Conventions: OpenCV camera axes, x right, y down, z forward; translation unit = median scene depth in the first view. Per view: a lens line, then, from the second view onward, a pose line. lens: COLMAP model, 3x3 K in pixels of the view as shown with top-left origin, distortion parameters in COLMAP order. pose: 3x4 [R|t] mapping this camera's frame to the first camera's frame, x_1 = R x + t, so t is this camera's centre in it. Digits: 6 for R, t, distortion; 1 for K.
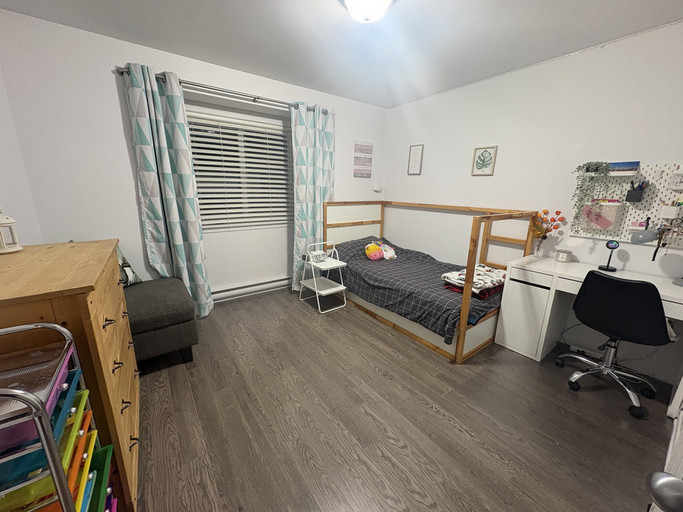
lens RADIAL K [[271.5, 0, 341.2], [0, 271.5, 256.9], [0, 0, 1]] dist [0.000719, -0.000606]
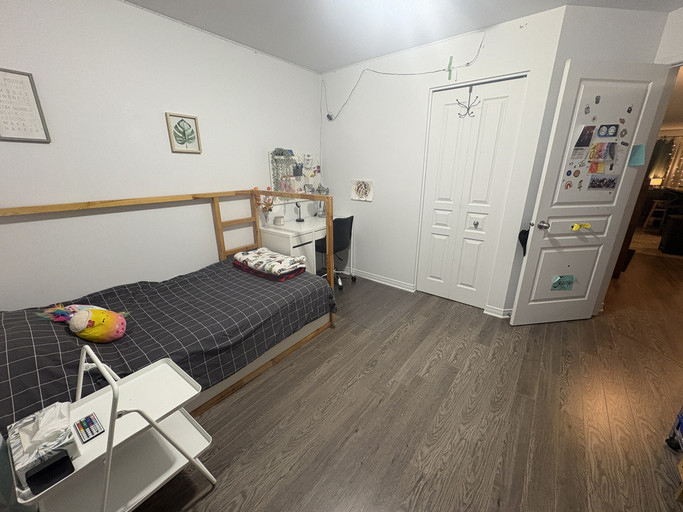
lens RADIAL K [[271.5, 0, 341.2], [0, 271.5, 253.6], [0, 0, 1]] dist [0.000719, -0.000606]
pose [[-0.265158, -0.312465, 0.912171, -0.467781], [0.231302, 0.897798, 0.374778, -0.262027], [-0.936050, 0.310363, -0.165785, 0.918294]]
